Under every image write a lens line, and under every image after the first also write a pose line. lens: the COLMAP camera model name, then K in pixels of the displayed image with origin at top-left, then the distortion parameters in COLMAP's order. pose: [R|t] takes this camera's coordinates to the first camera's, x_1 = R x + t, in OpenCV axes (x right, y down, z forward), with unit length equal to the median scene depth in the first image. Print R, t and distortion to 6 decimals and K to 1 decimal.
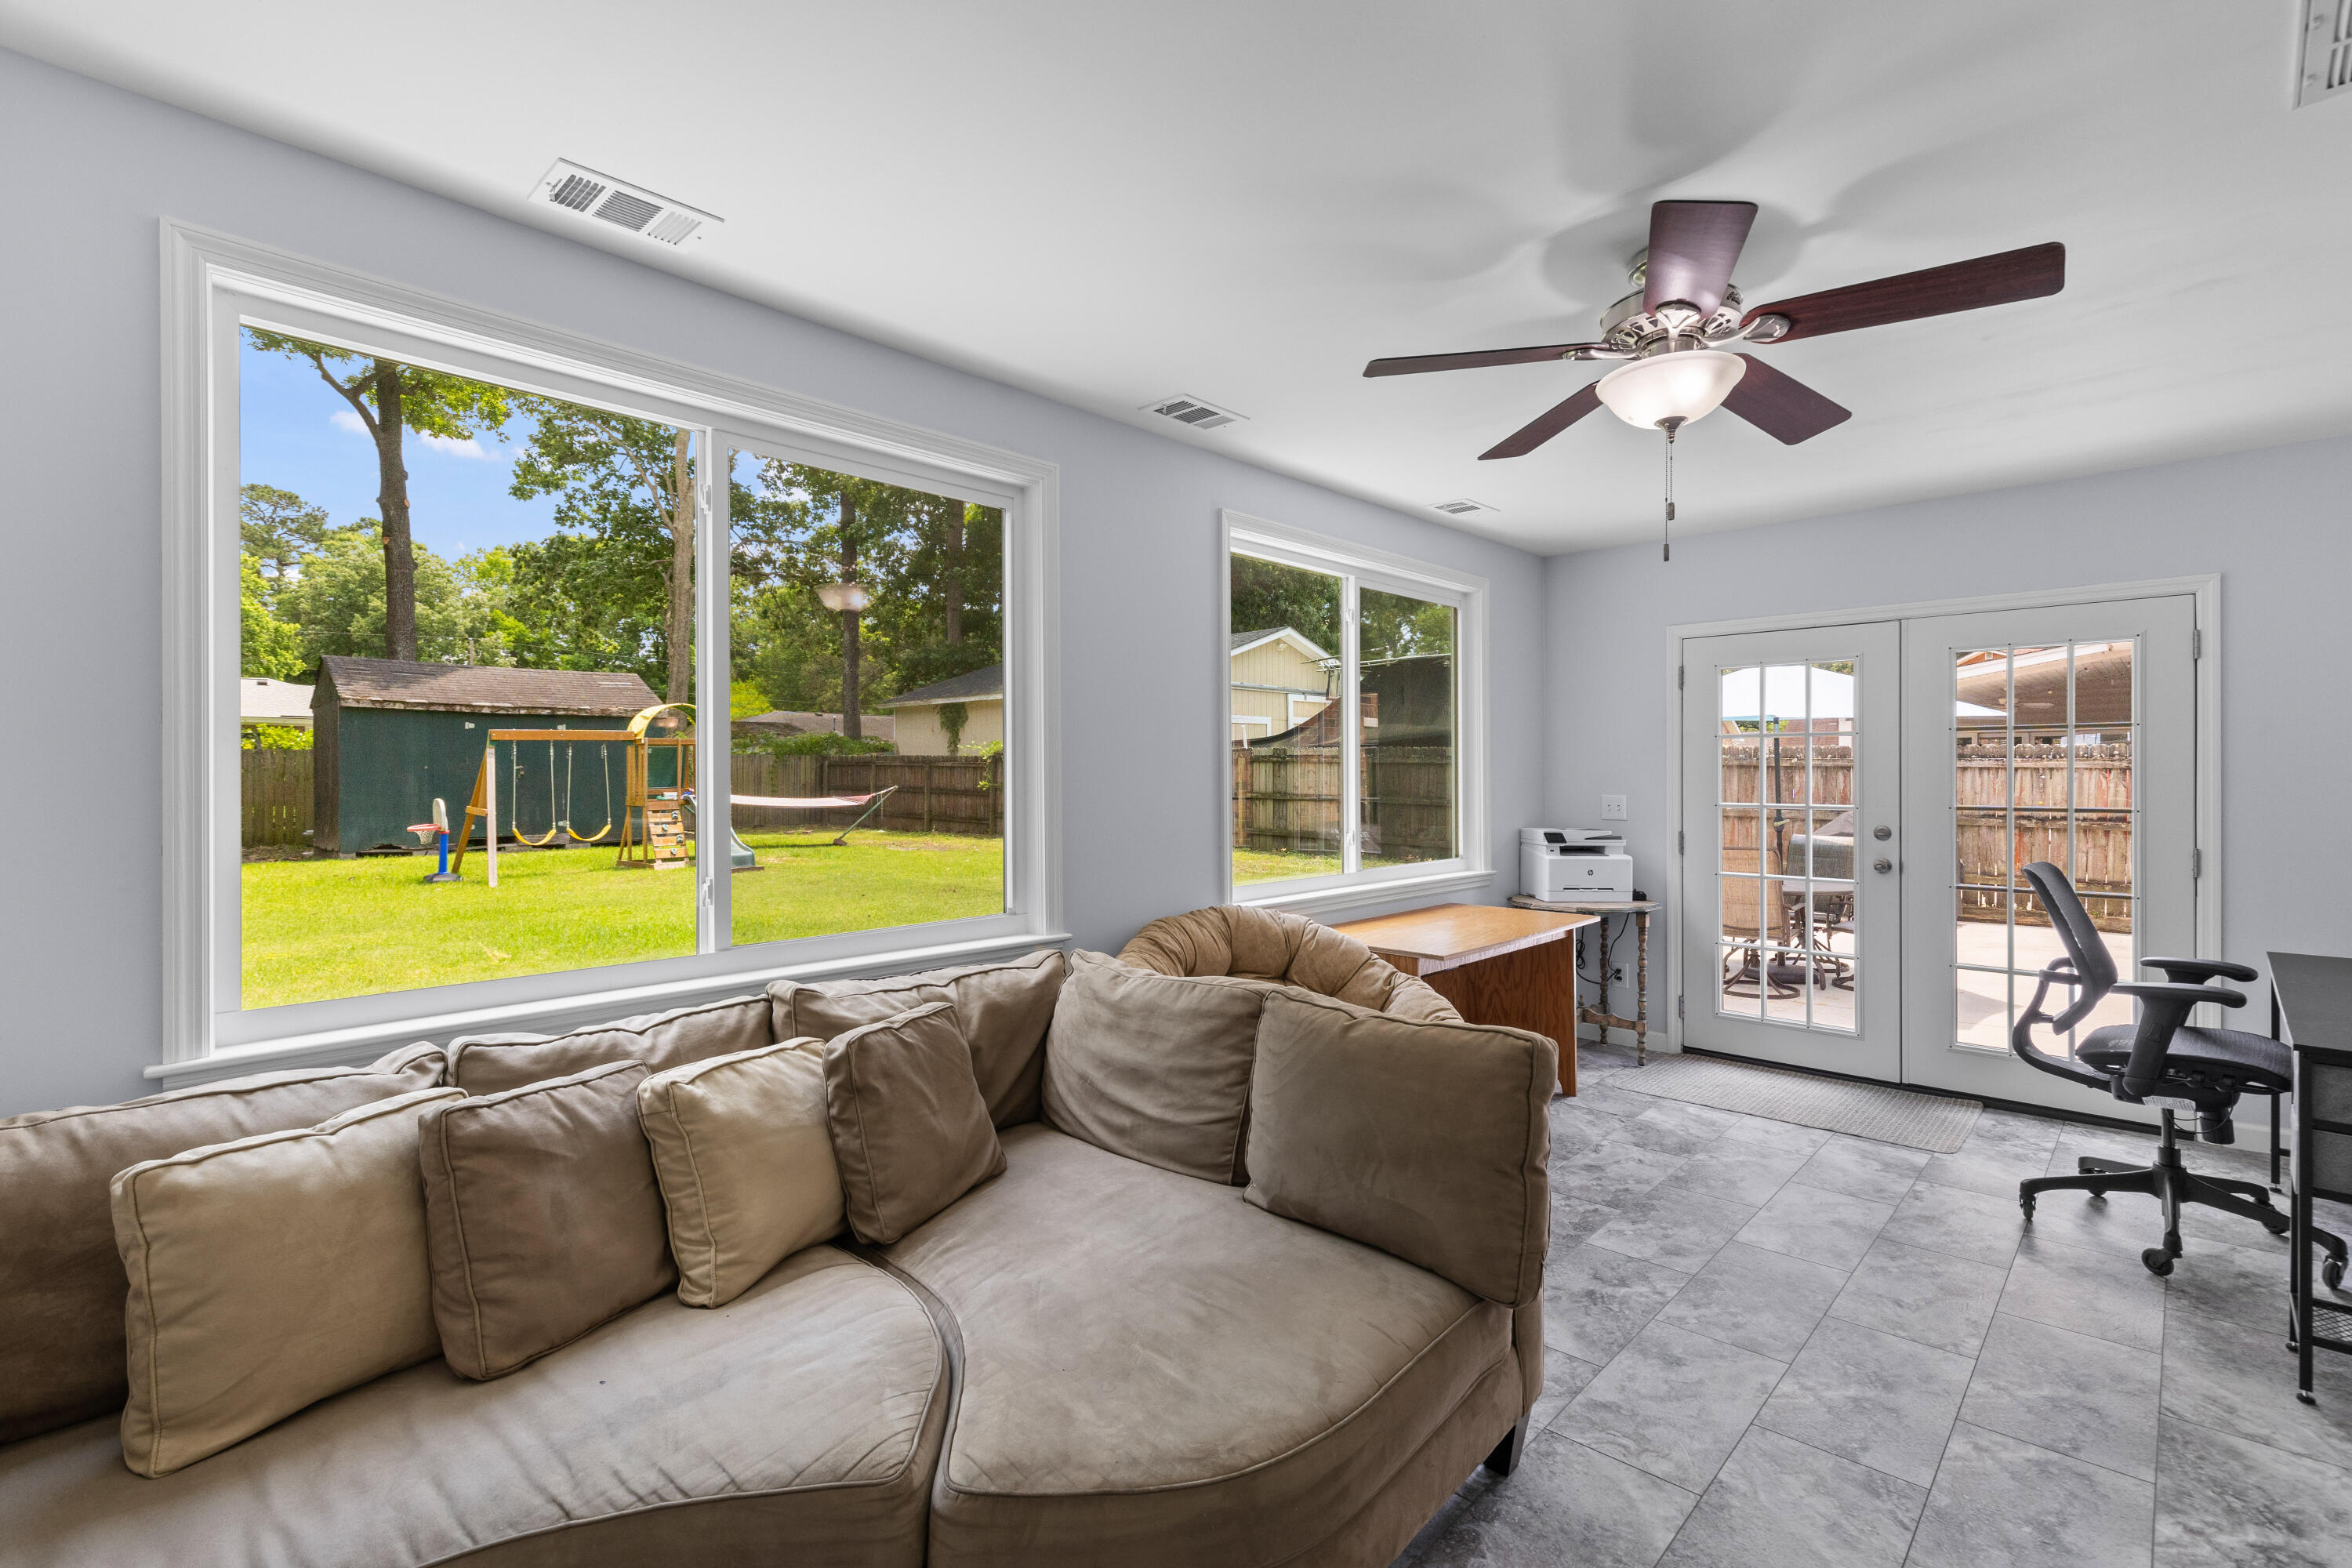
lens RADIAL K [[1087.9, 0, 1170.5], [0, 1087.9, 766.8], [0, 0, 1]] dist [0.013678, 0.000496]
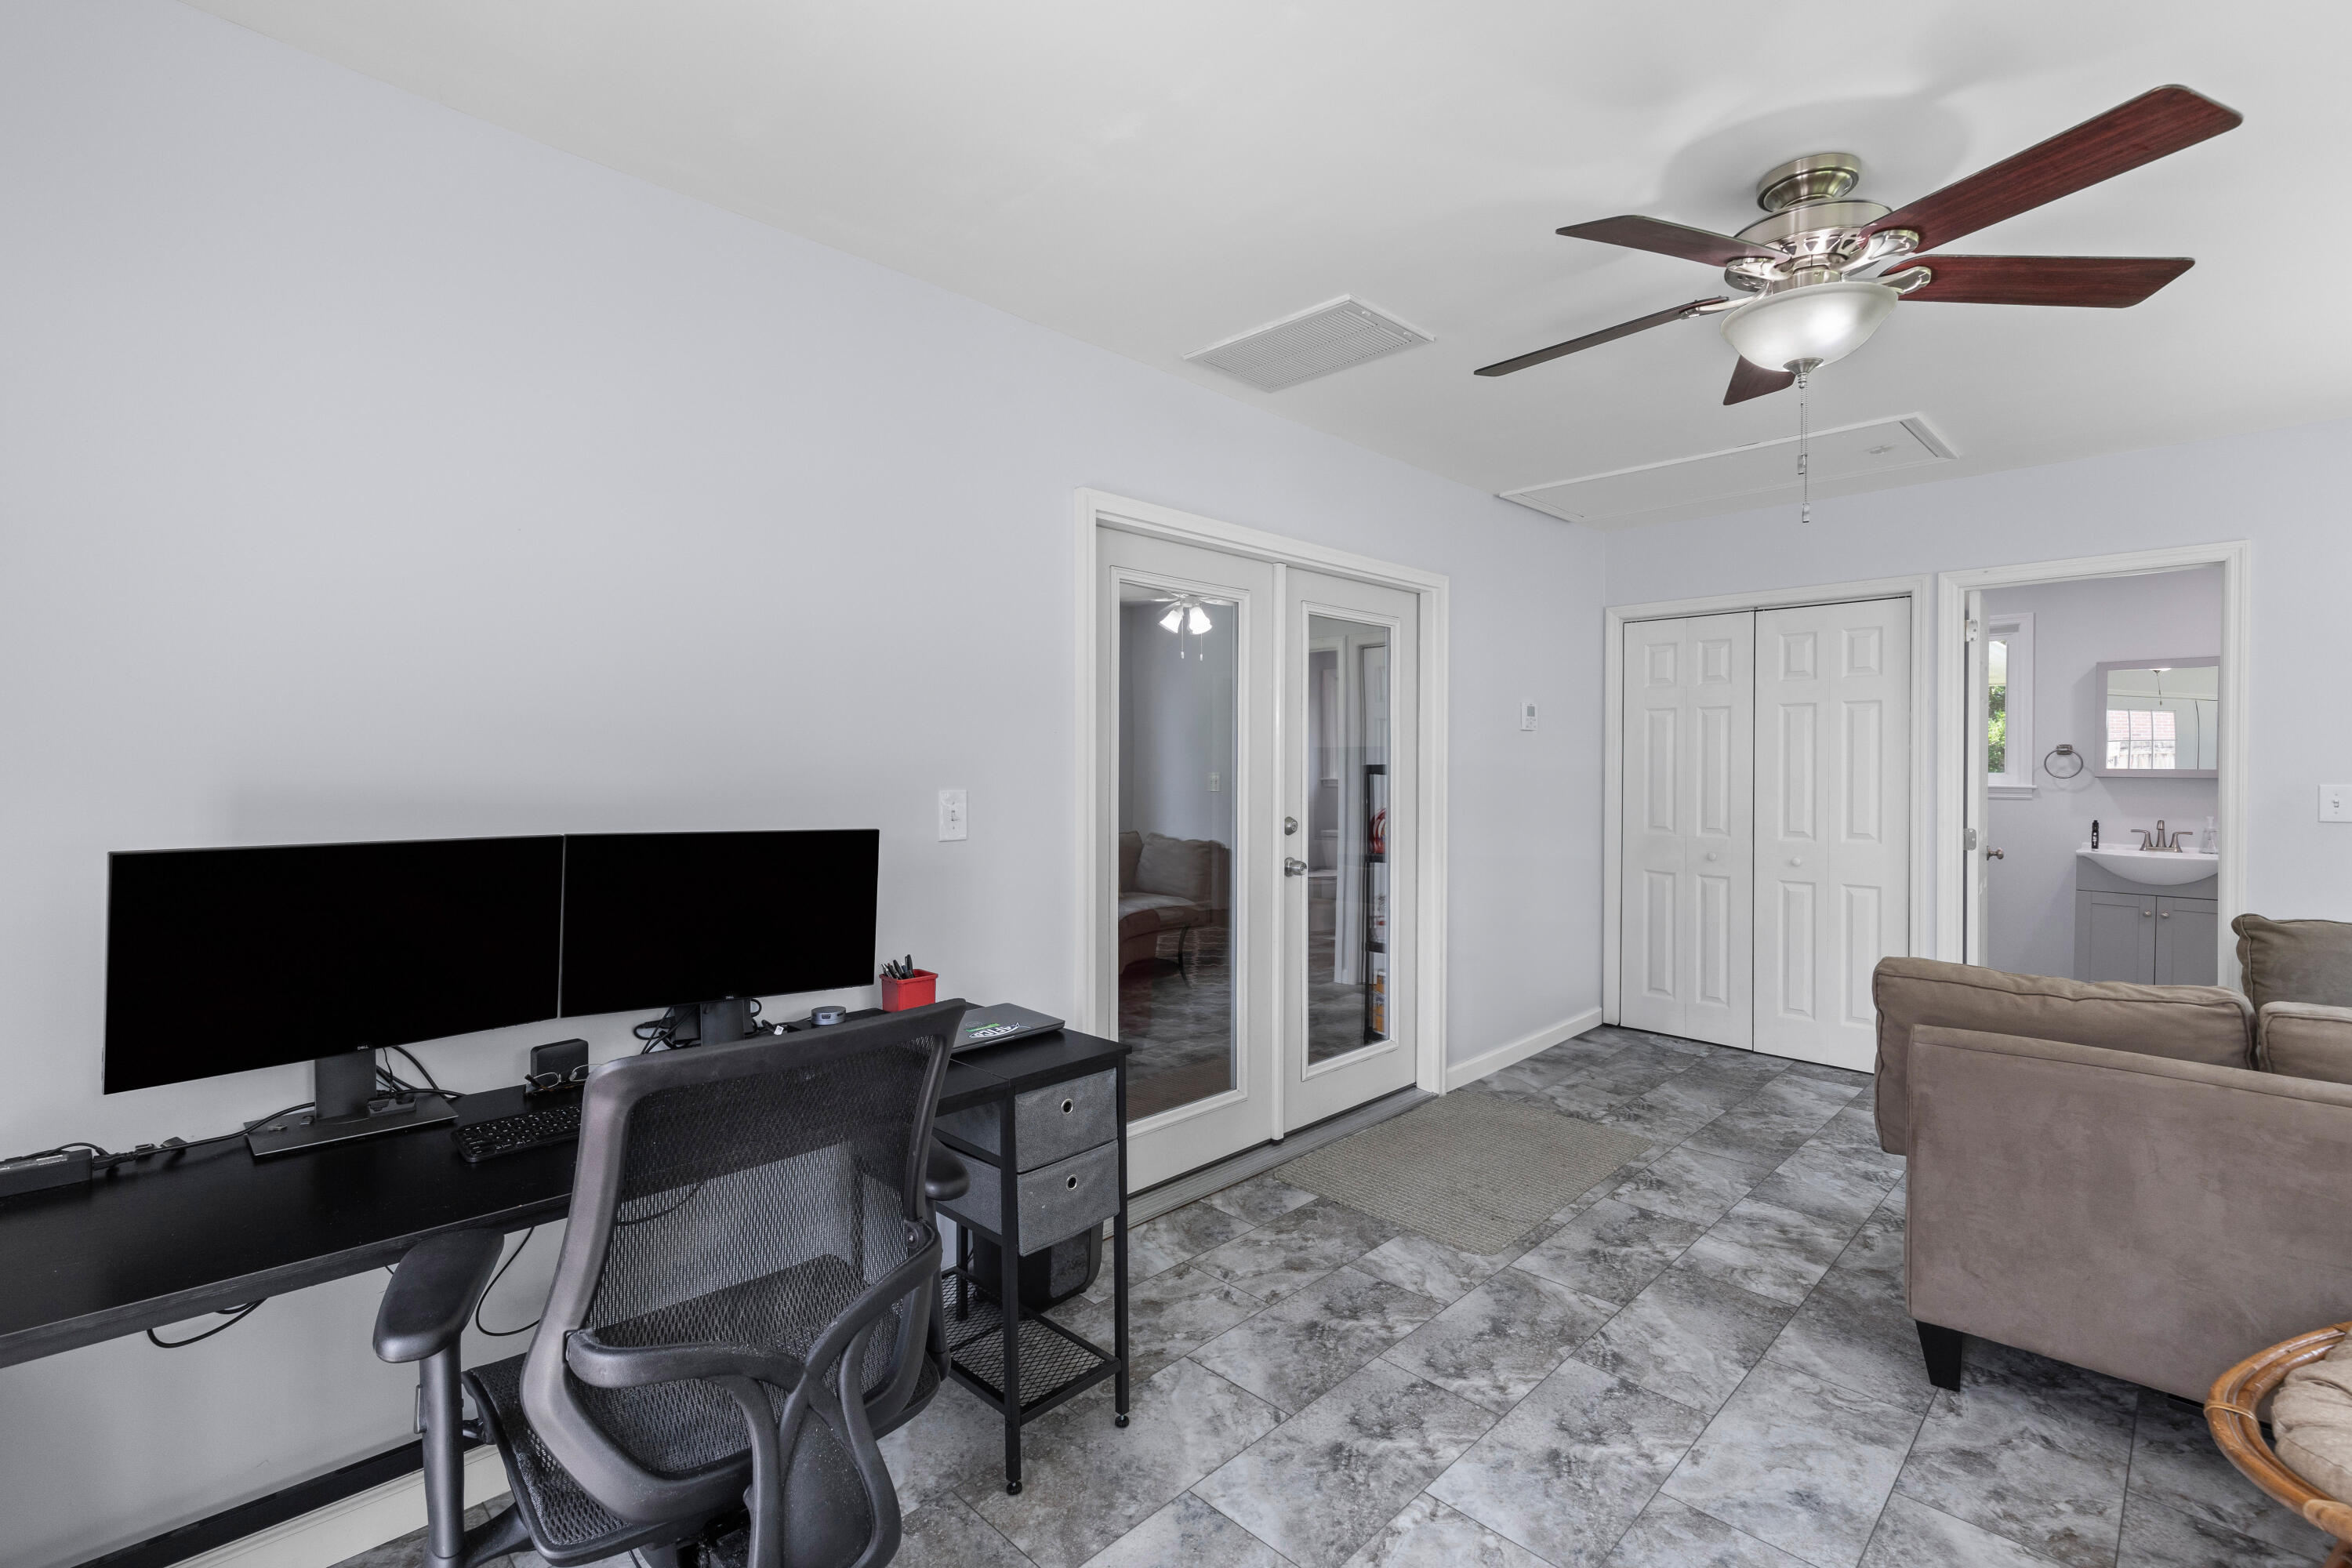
lens RADIAL K [[1087.9, 0, 1170.5], [0, 1087.9, 766.8], [0, 0, 1]] dist [0.013678, 0.000496]
pose [[-0.999880, 0.001406, 0.015438, 1.043839], [0.001352, 0.999993, -0.003470, 0.018994], [-0.015443, -0.003449, -0.999875, 2.080238]]
